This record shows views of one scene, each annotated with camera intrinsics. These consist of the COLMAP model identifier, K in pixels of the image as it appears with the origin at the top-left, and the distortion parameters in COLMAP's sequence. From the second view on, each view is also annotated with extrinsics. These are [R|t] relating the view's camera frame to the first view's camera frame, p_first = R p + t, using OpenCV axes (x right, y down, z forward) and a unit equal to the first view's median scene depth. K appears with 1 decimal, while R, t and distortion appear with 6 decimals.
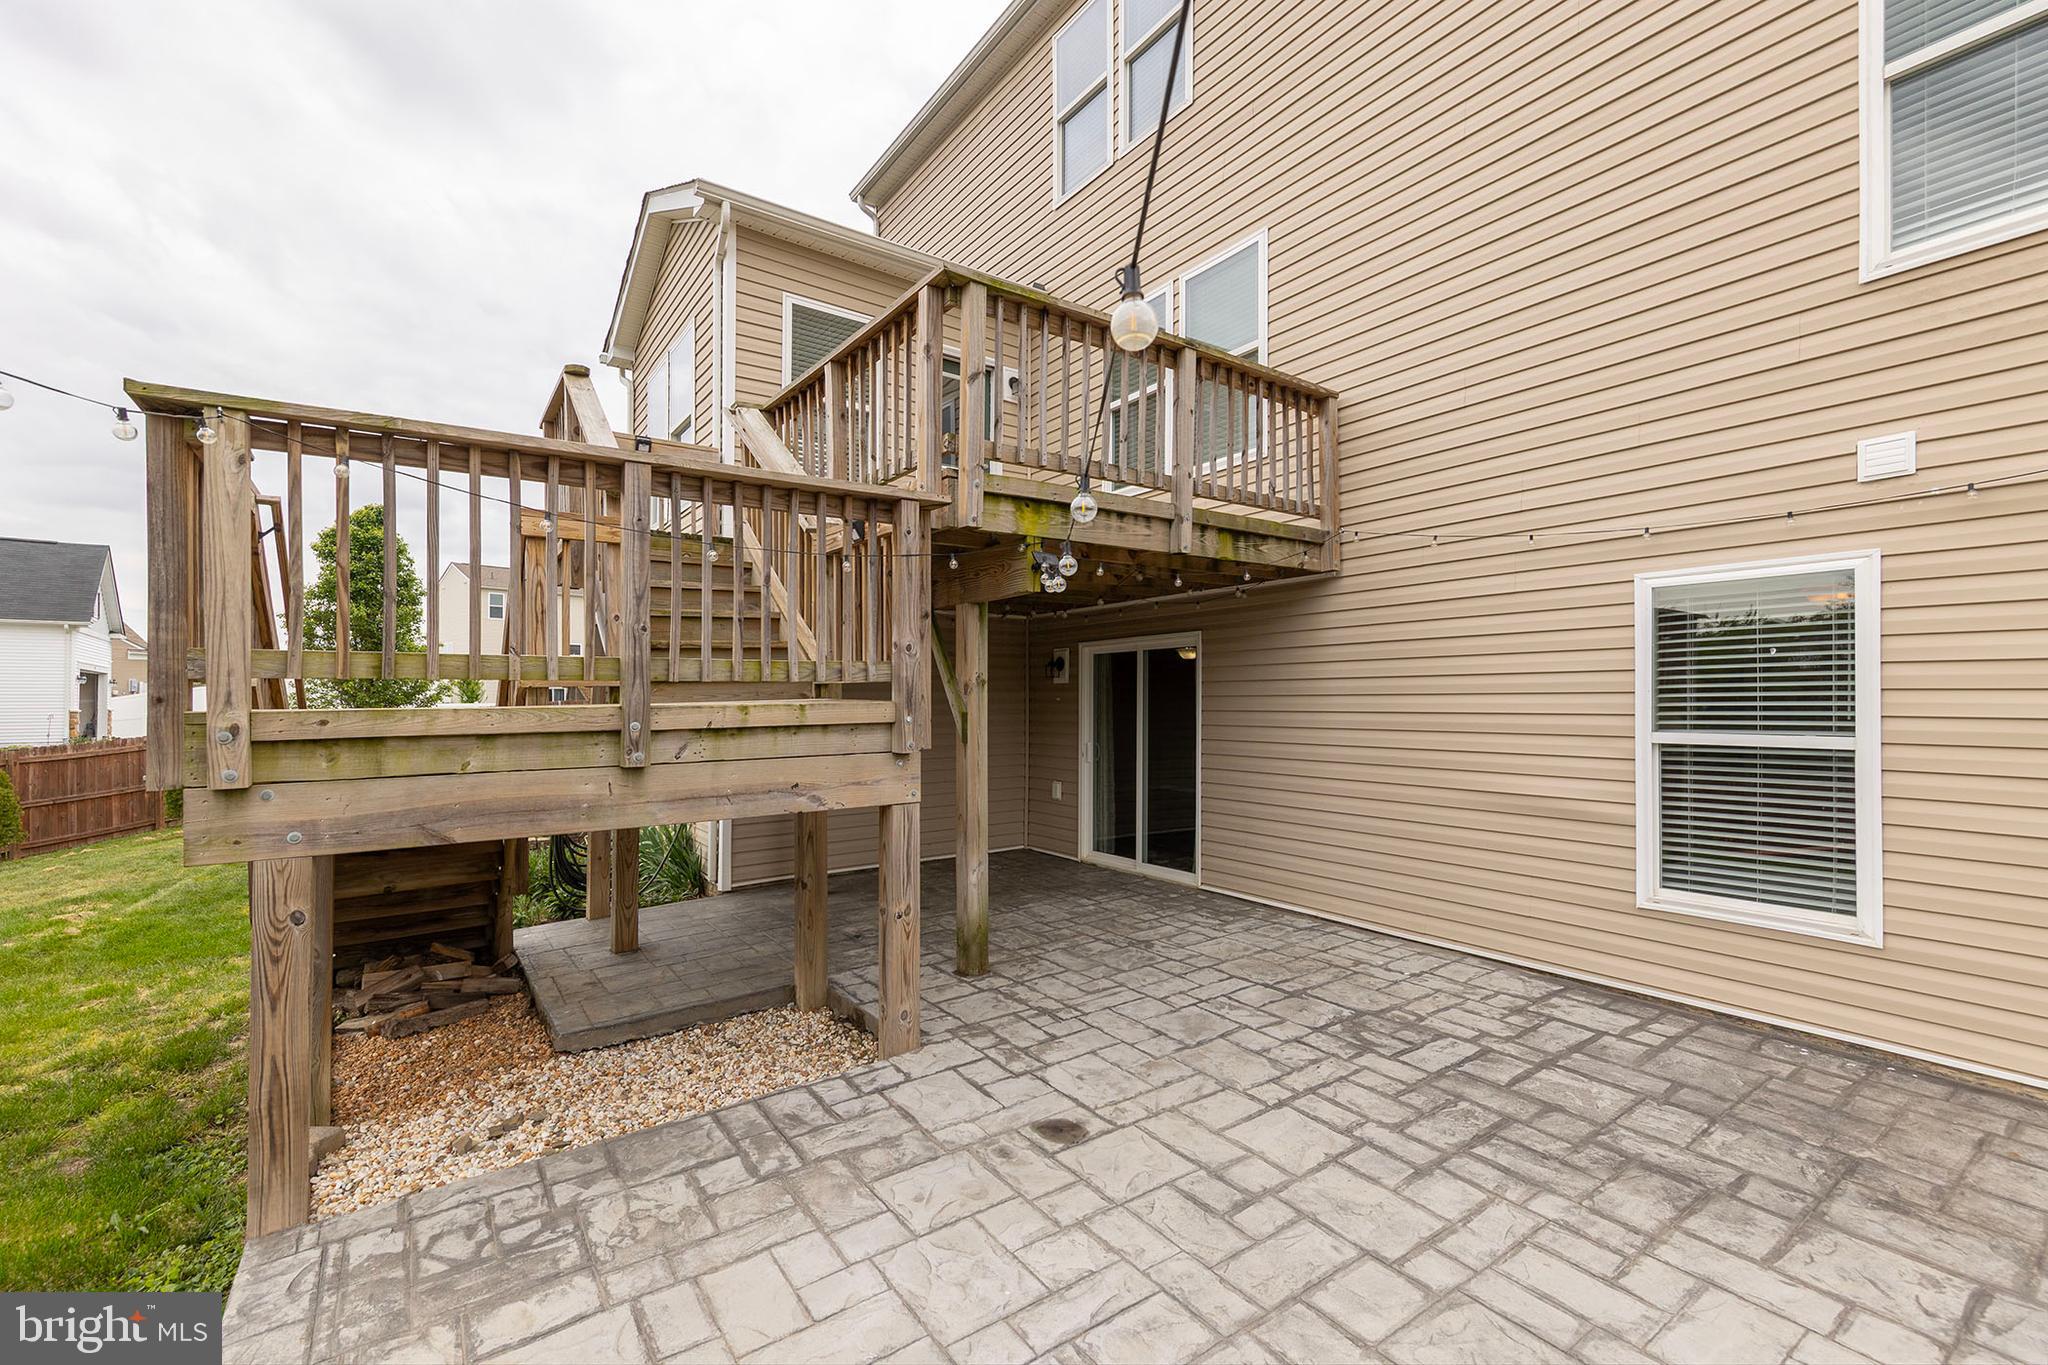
lens RADIAL K [[881.0, 0, 1031.0], [0, 881.0, 700.8], [0, 0, 1]] dist [0.006255, -0.000028]
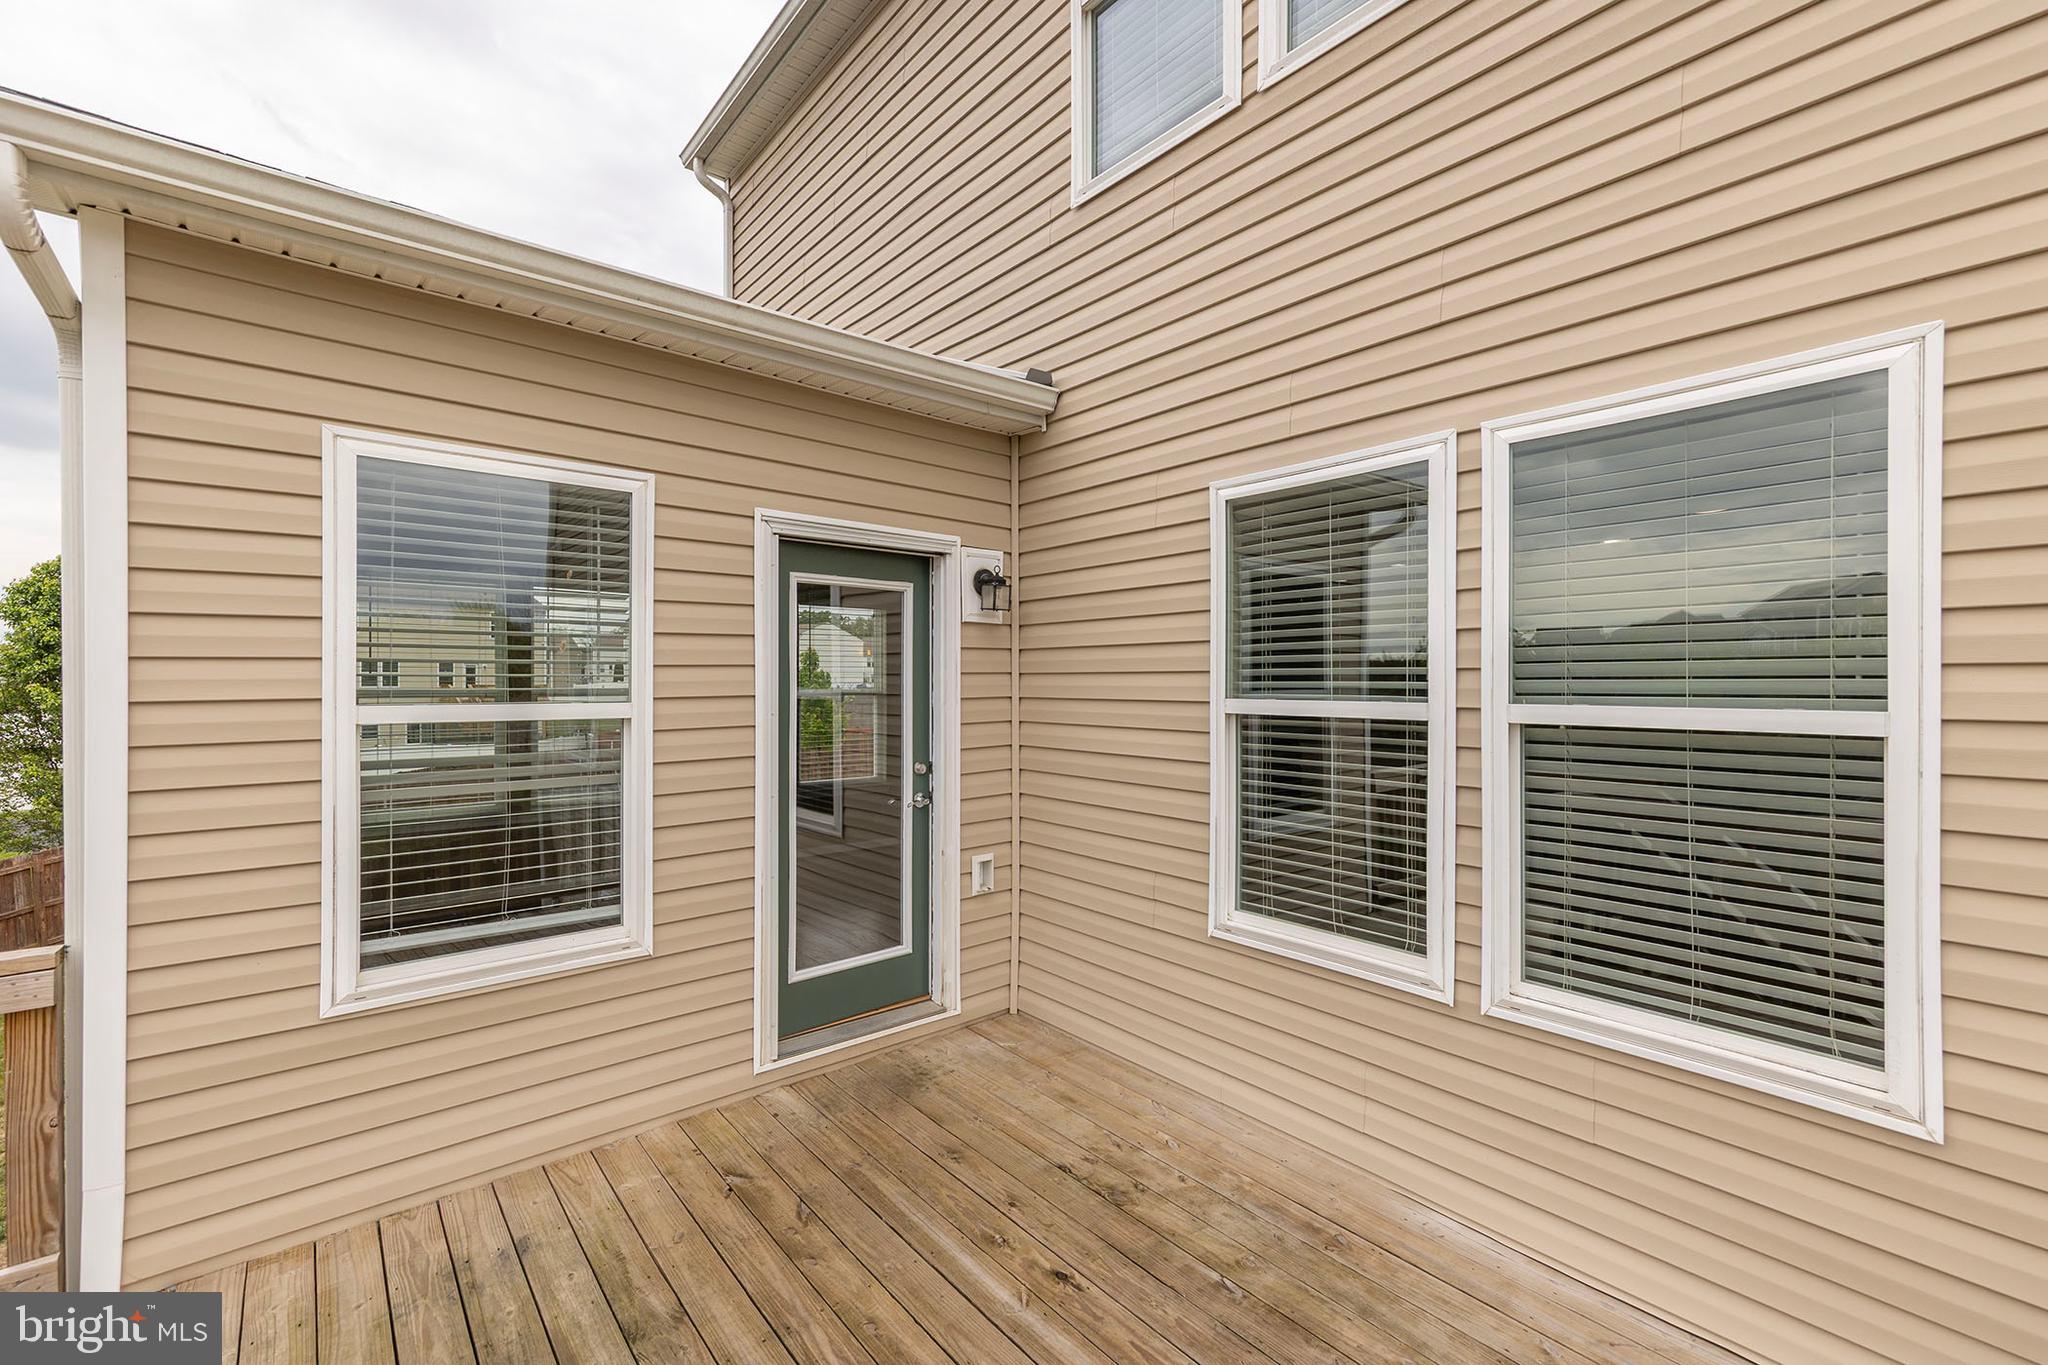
lens RADIAL K [[869.6, 0, 1024.0], [0, 869.6, 682.5], [0, 0, 1]] dist [0.010518, 0.000117]
pose [[0.997113, 0.003186, 0.075871, -0.071368], [-0.003478, 0.999987, 0.003724, -0.656590], [-0.075858, -0.003977, 0.997111, 1.163794]]
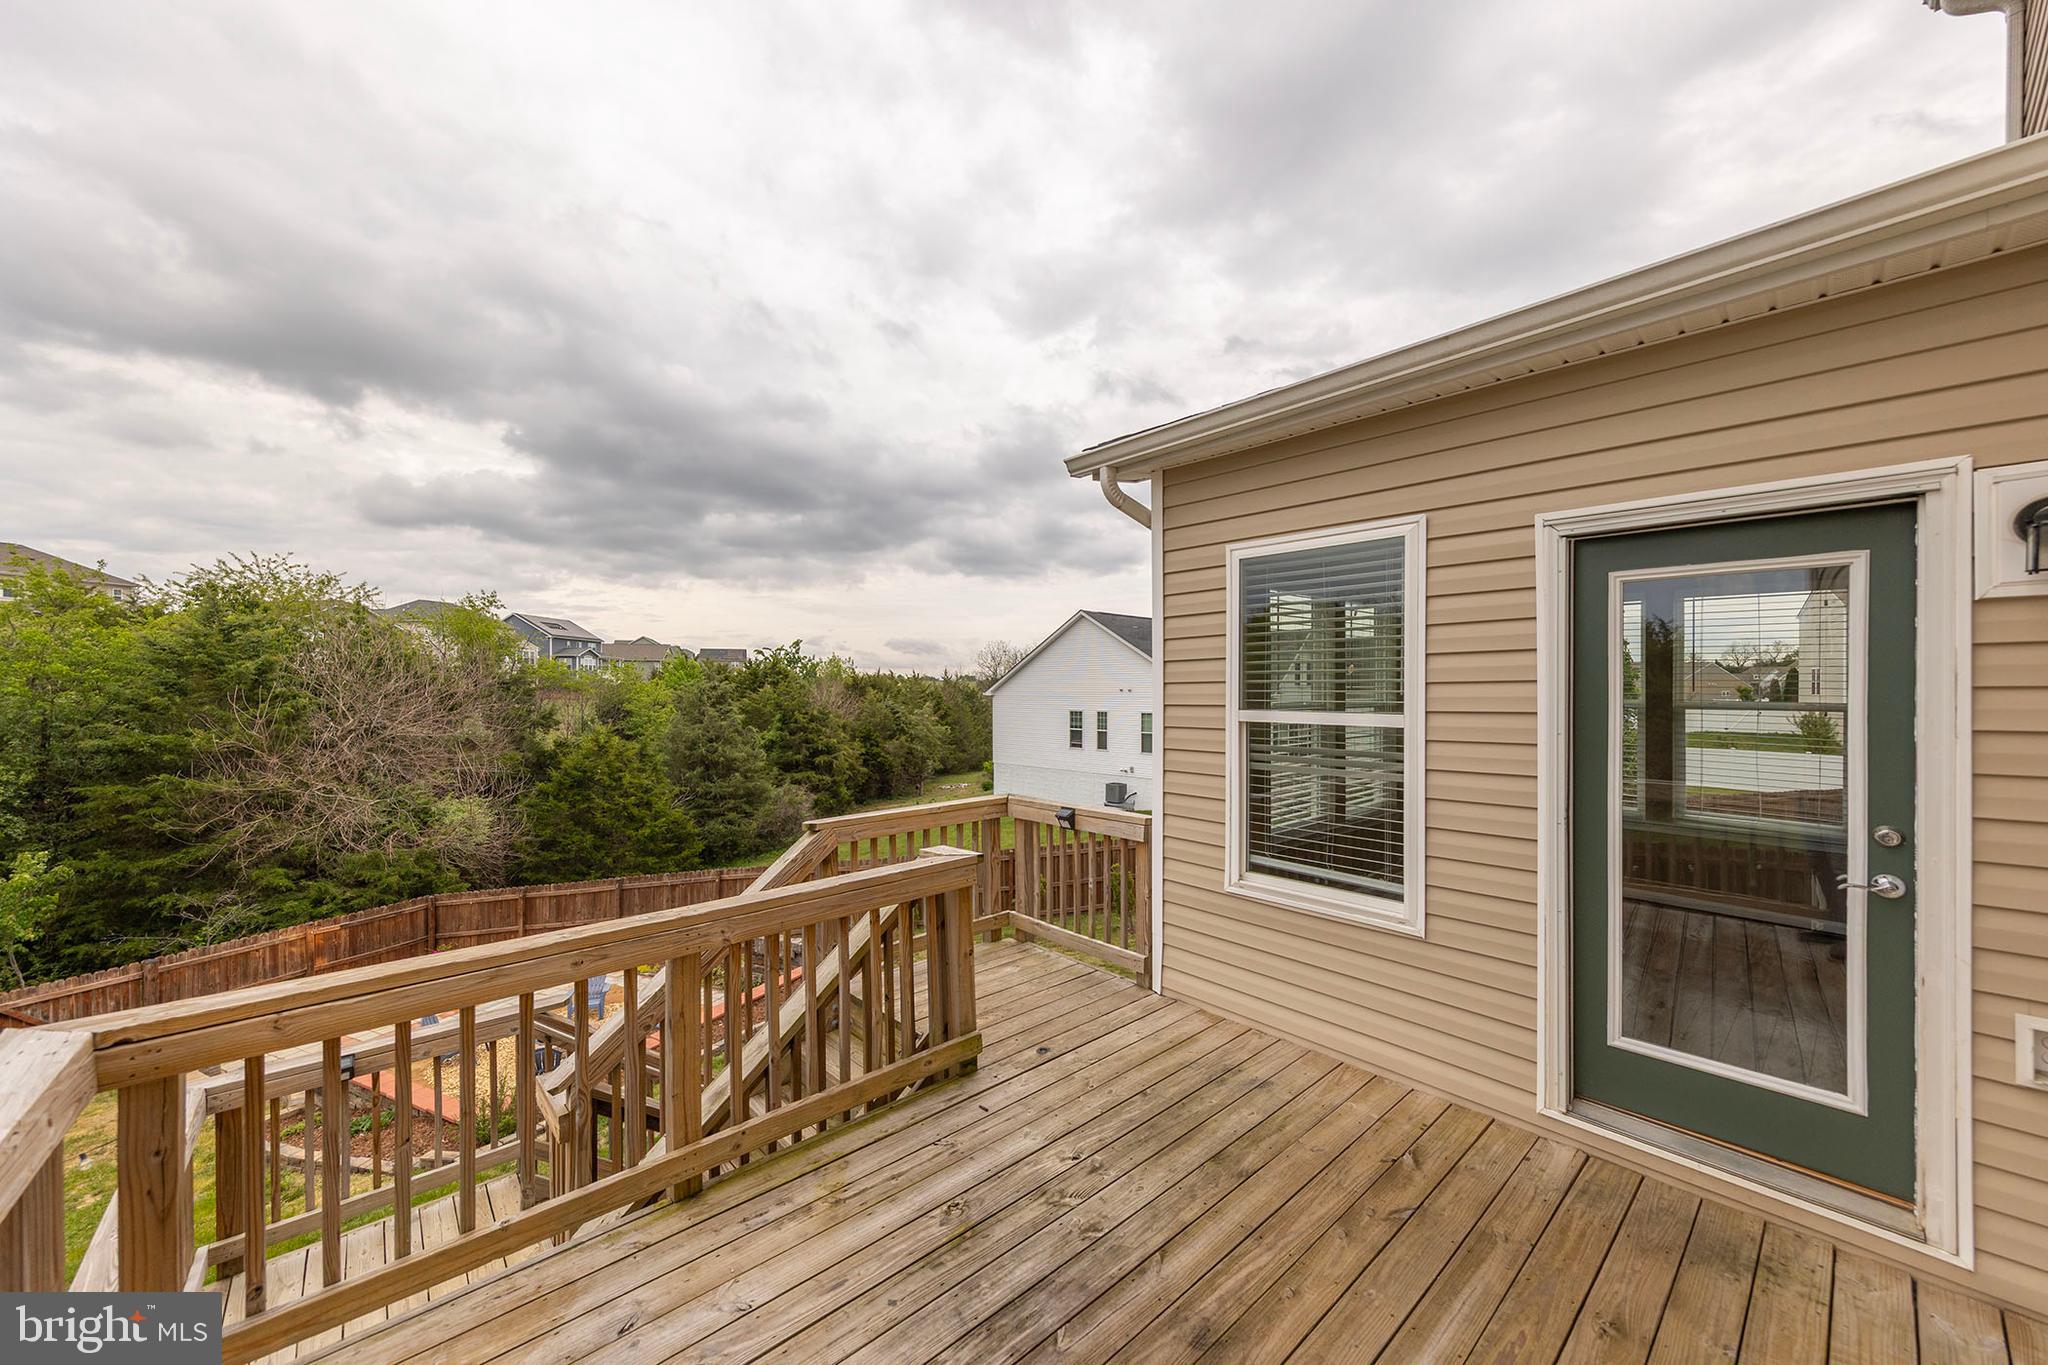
lens RADIAL K [[743.2, 0, 1024.0], [0, 743.2, 682.5], [0, 0, 1]] dist [0.000702, 0.000107]
pose [[0.112671, -0.001863, -0.993631, 0.318796], [0.002829, 0.999995, -0.001555, -0.666685], [0.993628, -0.002636, 0.112676, 1.449463]]
